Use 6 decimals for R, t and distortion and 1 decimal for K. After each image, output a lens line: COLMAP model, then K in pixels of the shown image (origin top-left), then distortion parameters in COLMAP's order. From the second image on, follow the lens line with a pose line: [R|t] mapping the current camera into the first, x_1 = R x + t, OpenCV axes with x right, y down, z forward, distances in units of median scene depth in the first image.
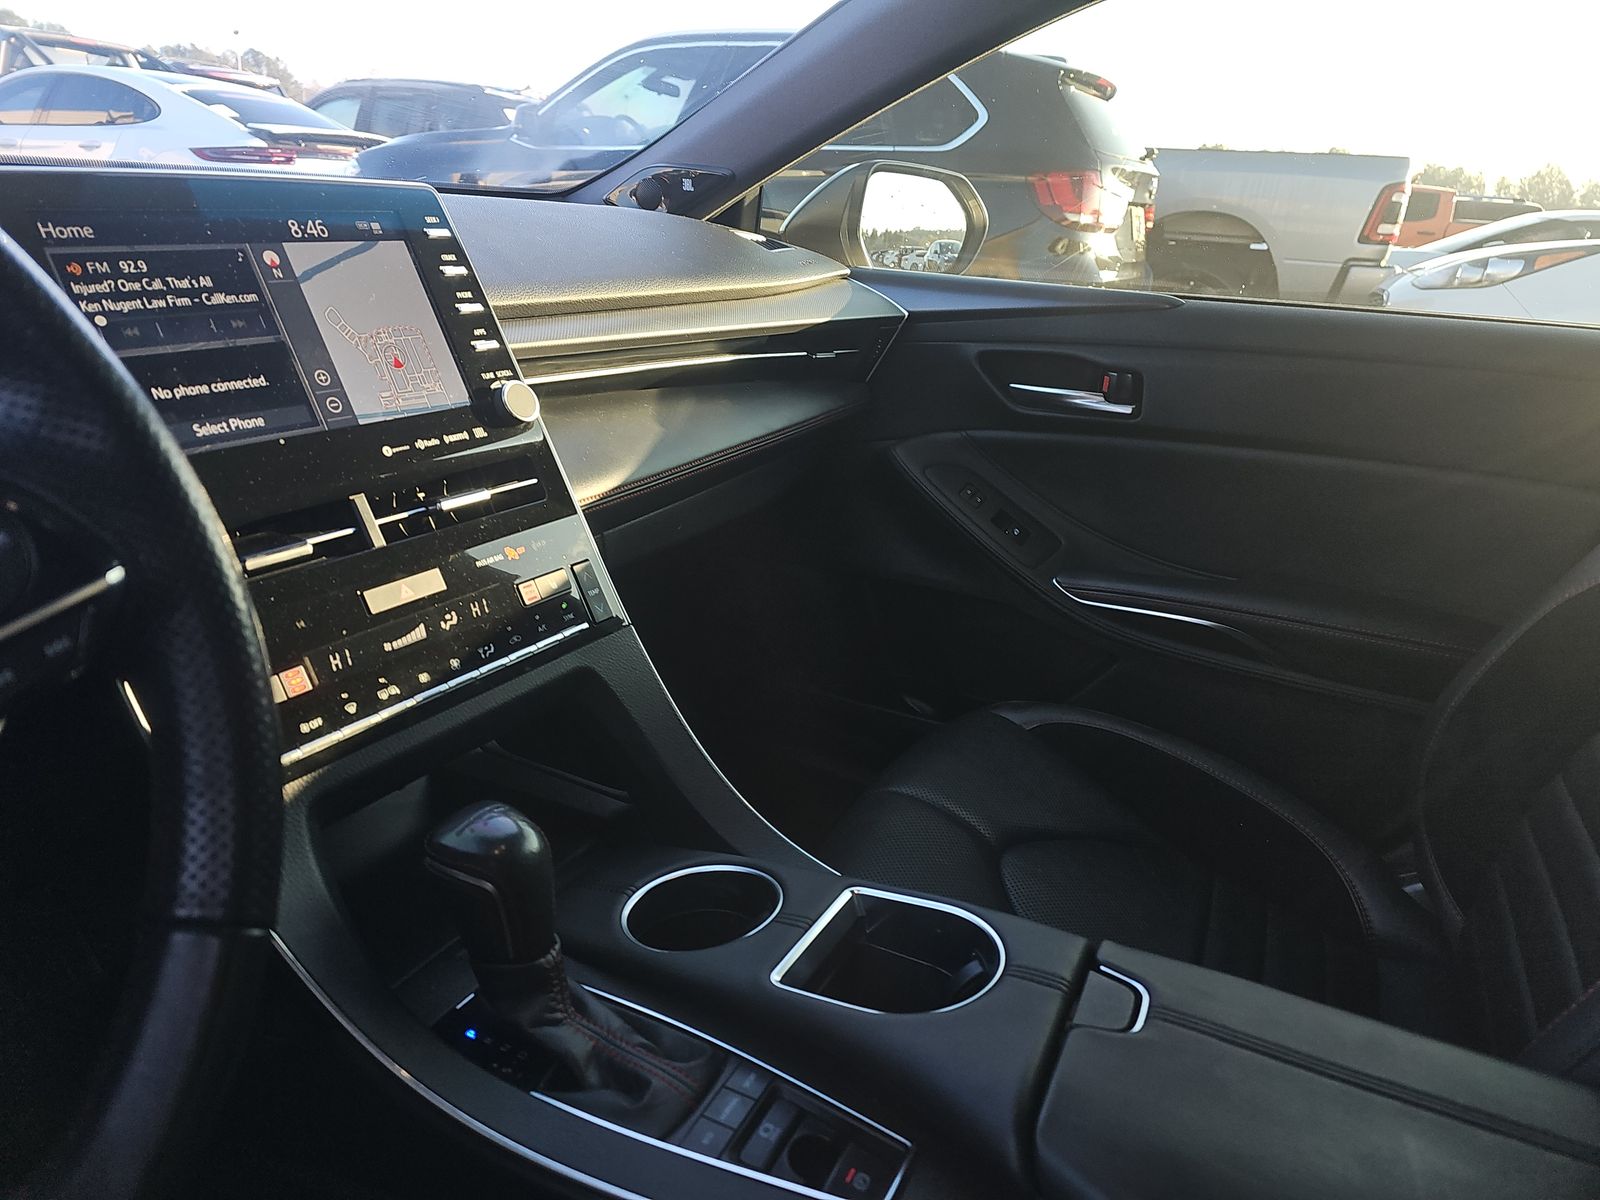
lens RADIAL K [[1054.4, 0, 800.0], [0, 1054.4, 600.0], [0, 0, 1]] dist [0.073901, -0.070522]
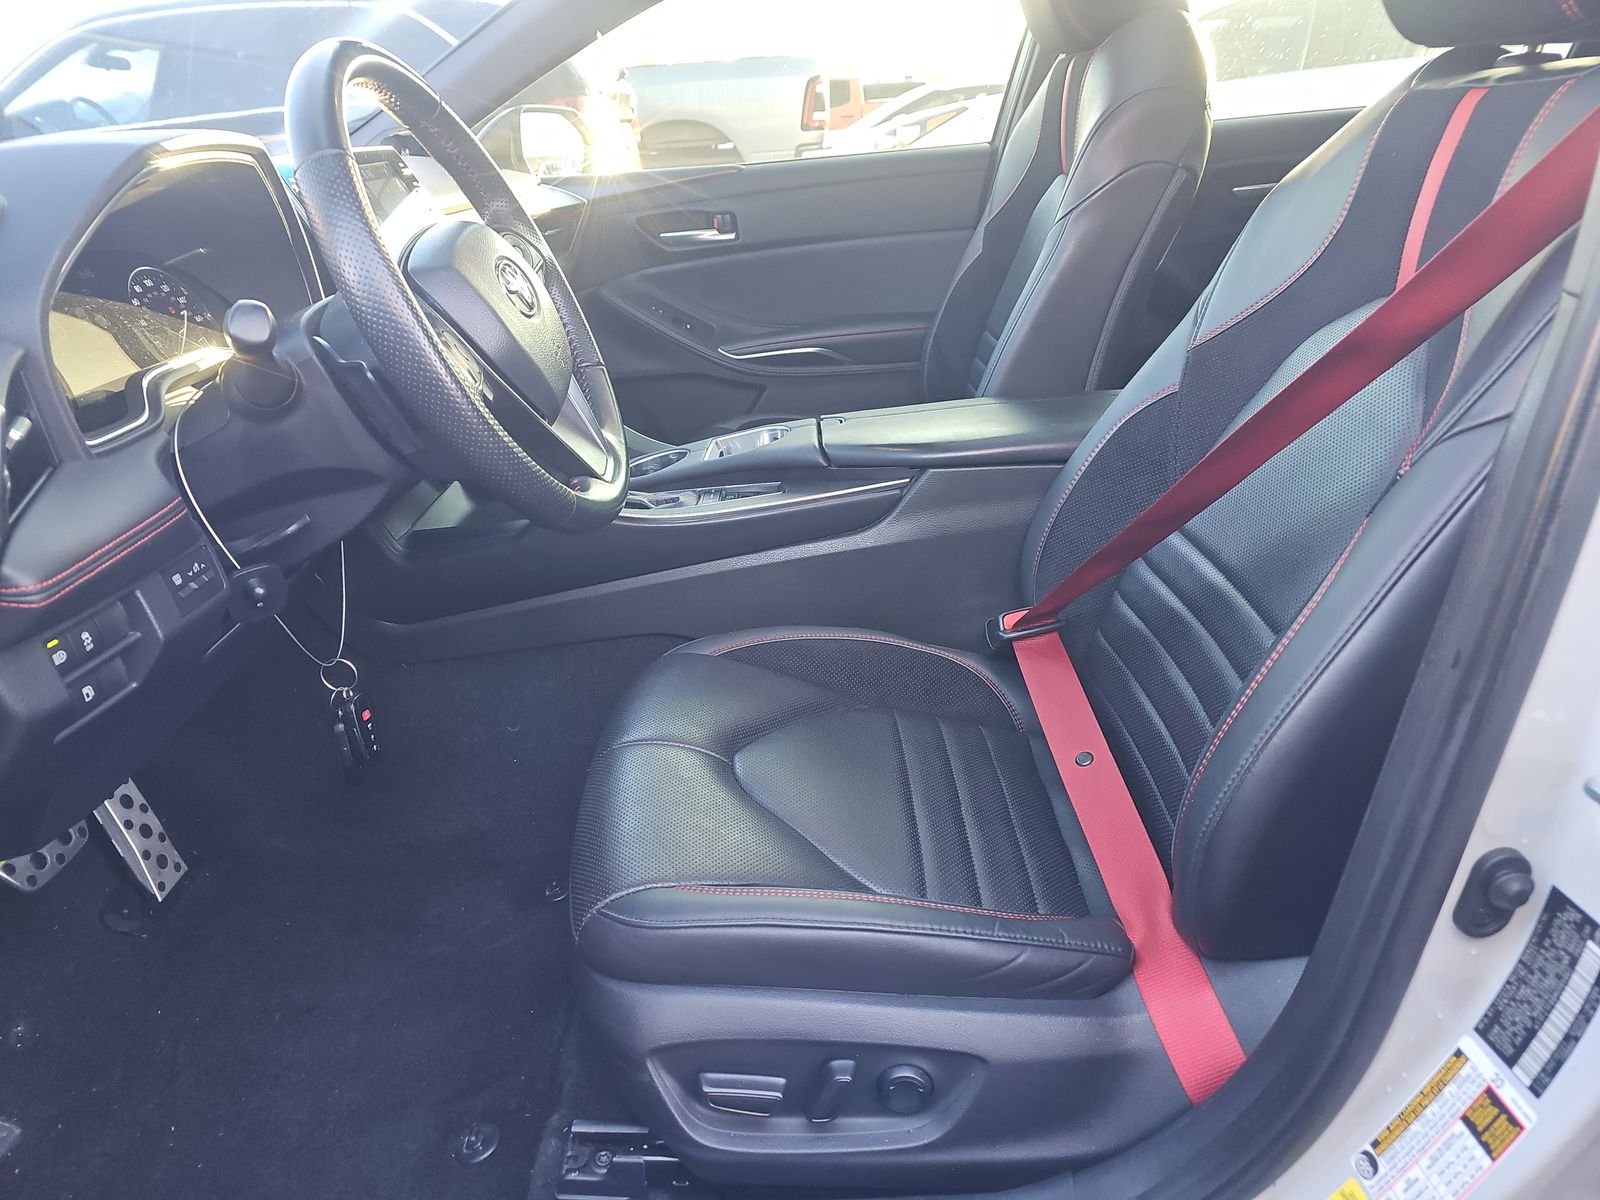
lens RADIAL K [[1054.4, 0, 800.0], [0, 1054.4, 600.0], [0, 0, 1]] dist [0.073901, -0.070522]
pose [[0.886118, -0.294755, 0.357653, -0.080209], [0.273629, 0.955573, 0.109581, 0.047147], [-0.374063, 0.000762, 0.927403, -0.133905]]
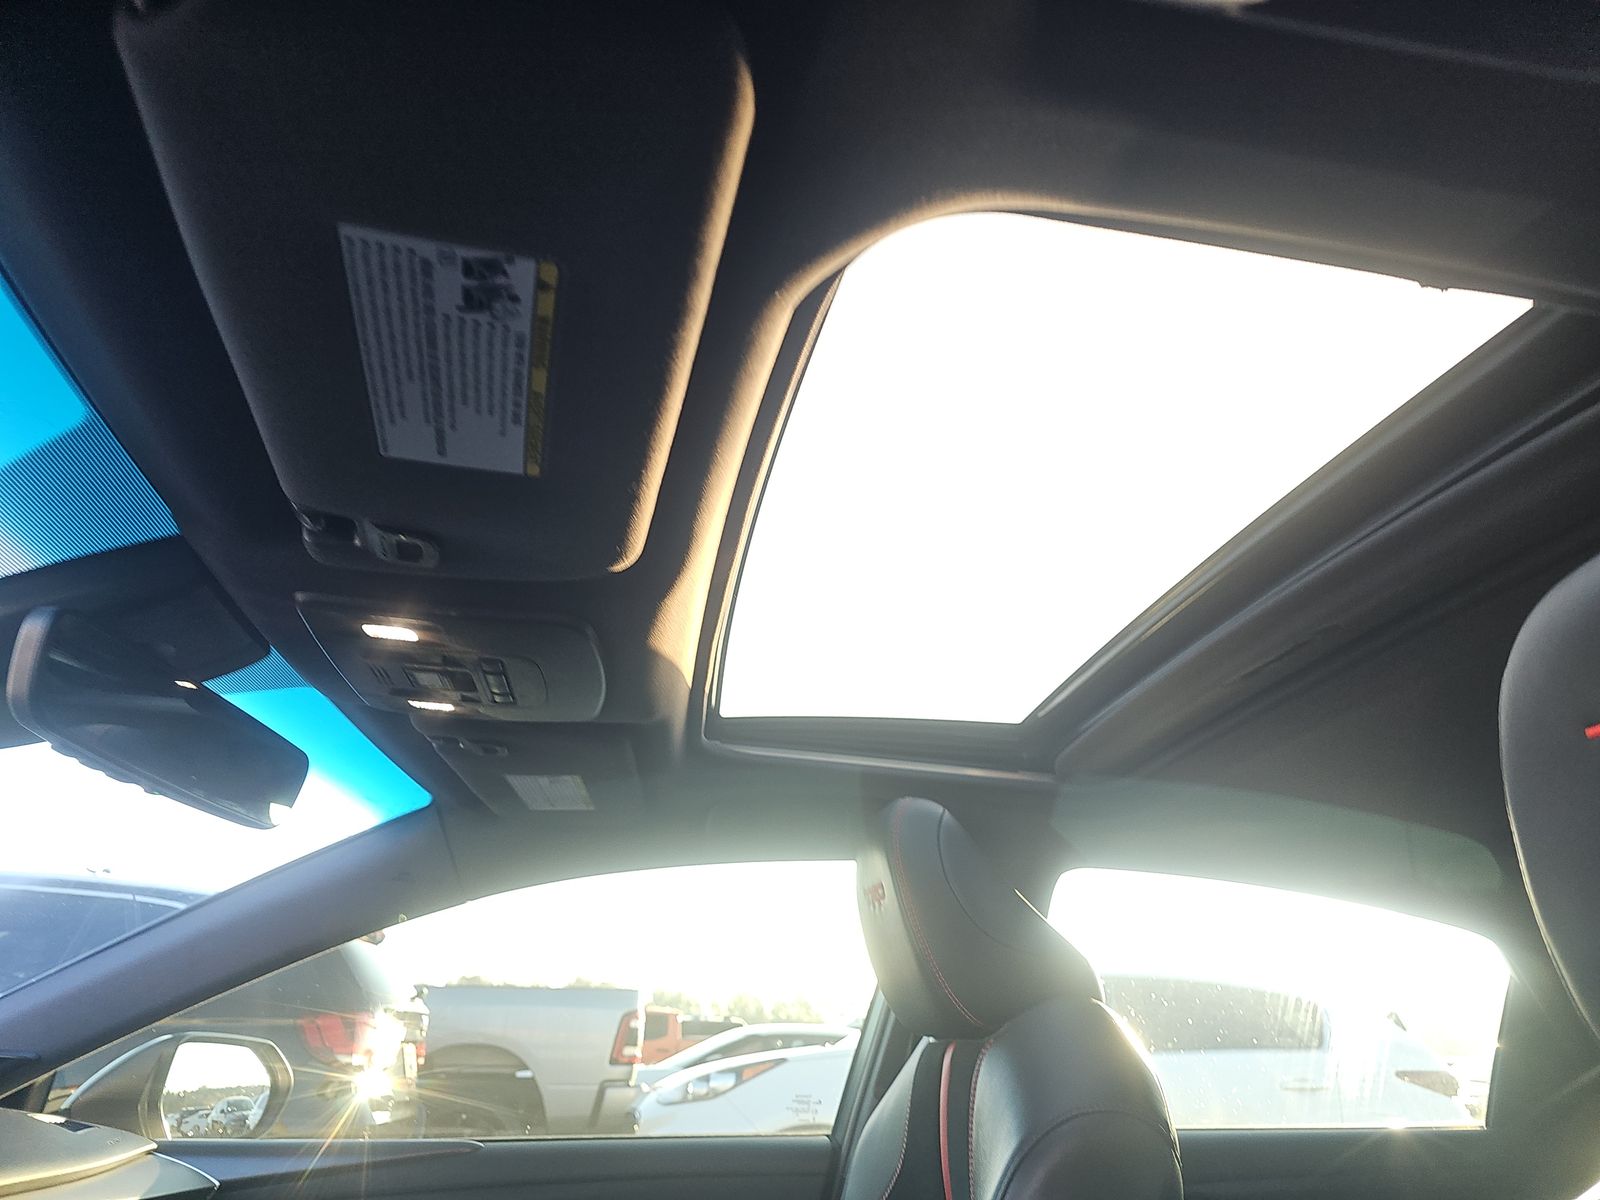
lens RADIAL K [[1061.7, 0, 829.2], [0, 1061.7, 594.0], [0, 0, 1]] dist [-0.001405, -0.004575]
pose [[0.796591, 0.186033, 0.575182, -0.029280], [0.253510, 0.760963, -0.597217, 0.013588], [-0.548795, 0.621552, 0.559015, -0.059404]]
